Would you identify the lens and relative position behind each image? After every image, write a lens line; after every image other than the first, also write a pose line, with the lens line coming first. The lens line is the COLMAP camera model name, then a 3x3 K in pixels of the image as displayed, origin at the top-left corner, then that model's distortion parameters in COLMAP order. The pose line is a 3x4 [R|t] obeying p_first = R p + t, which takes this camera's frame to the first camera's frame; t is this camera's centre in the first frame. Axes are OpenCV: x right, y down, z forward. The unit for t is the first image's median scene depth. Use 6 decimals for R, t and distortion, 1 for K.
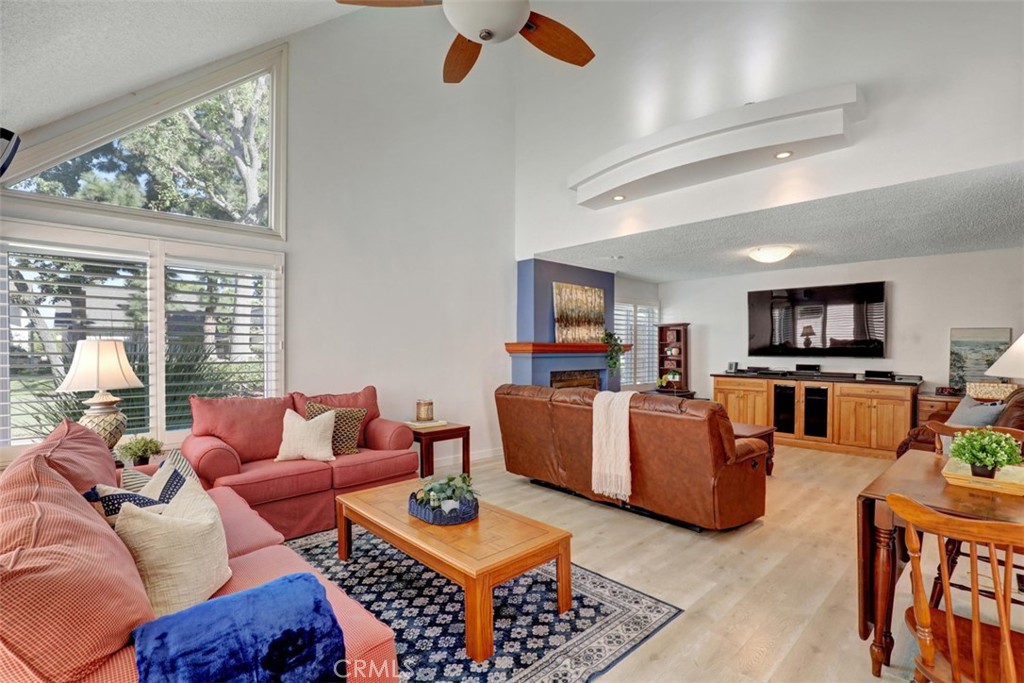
lens RADIAL K [[476.5, 0, 532.3], [0, 476.5, 355.0], [0, 0, 1]] dist [-0.033181, 0.003280]
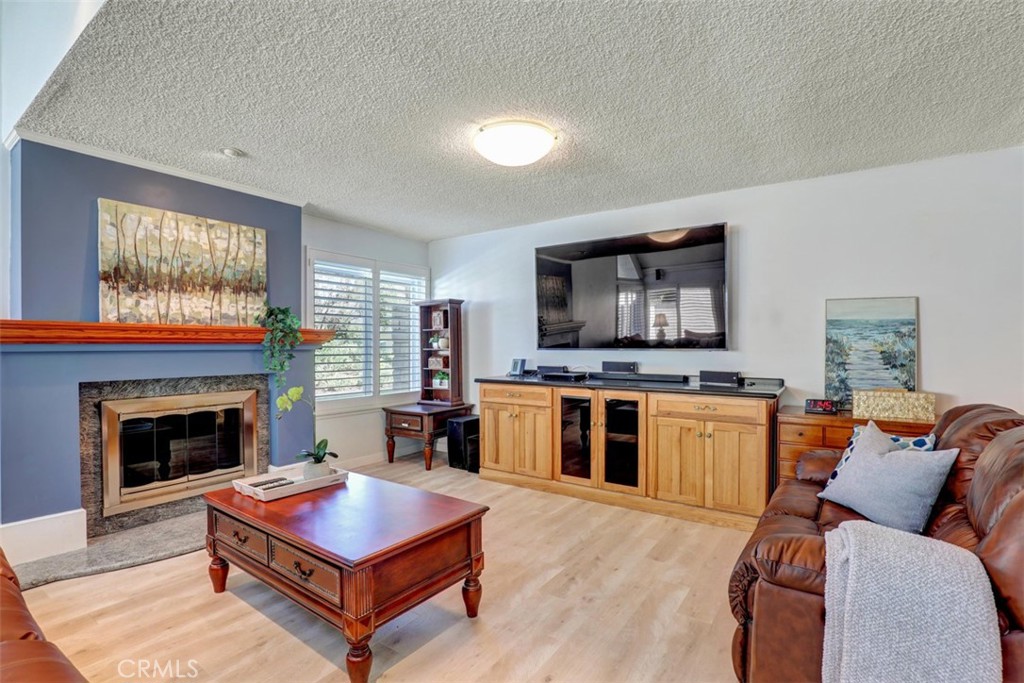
lens RADIAL K [[476.5, 0, 521.8], [0, 476.5, 347.2], [0, 0, 1]] dist [-0.033181, 0.003280]
pose [[0.981735, -0.005632, 0.190171, 0.350528], [0.007510, 0.999930, -0.009160, 0.006224], [-0.190106, 0.010421, 0.981708, 0.420163]]
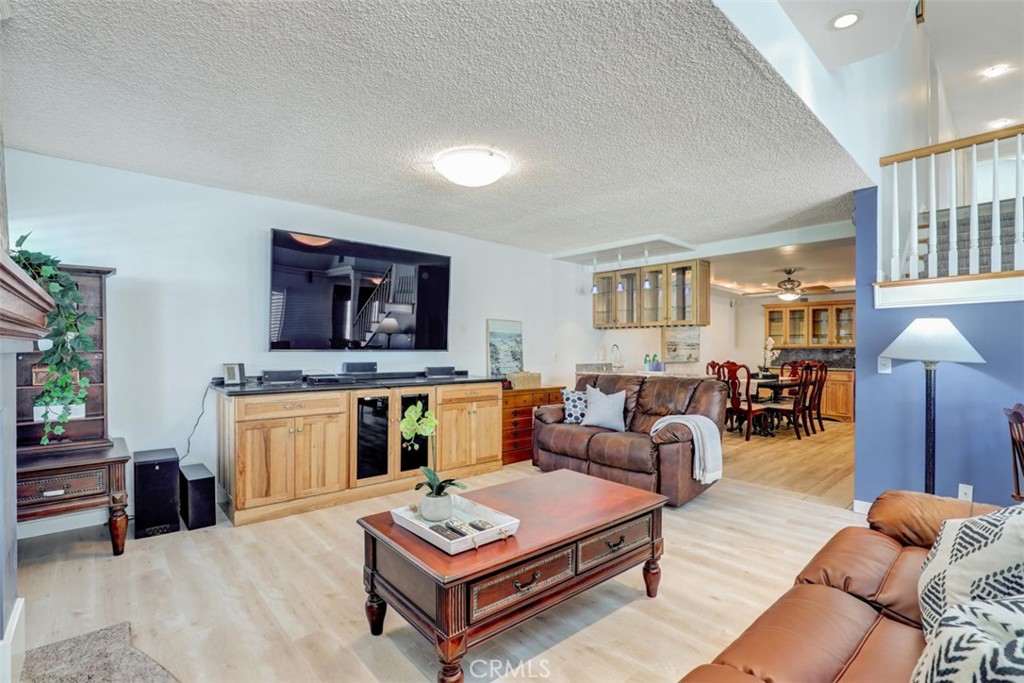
lens RADIAL K [[476.5, 0, 517.5], [0, 476.5, 344.3], [0, 0, 1]] dist [-0.033181, 0.003280]
pose [[0.046925, 0.006161, 0.998879, -0.060302], [0.010997, 0.999917, -0.006684, 0.002158], [-0.998838, 0.011298, 0.046853, 0.780673]]
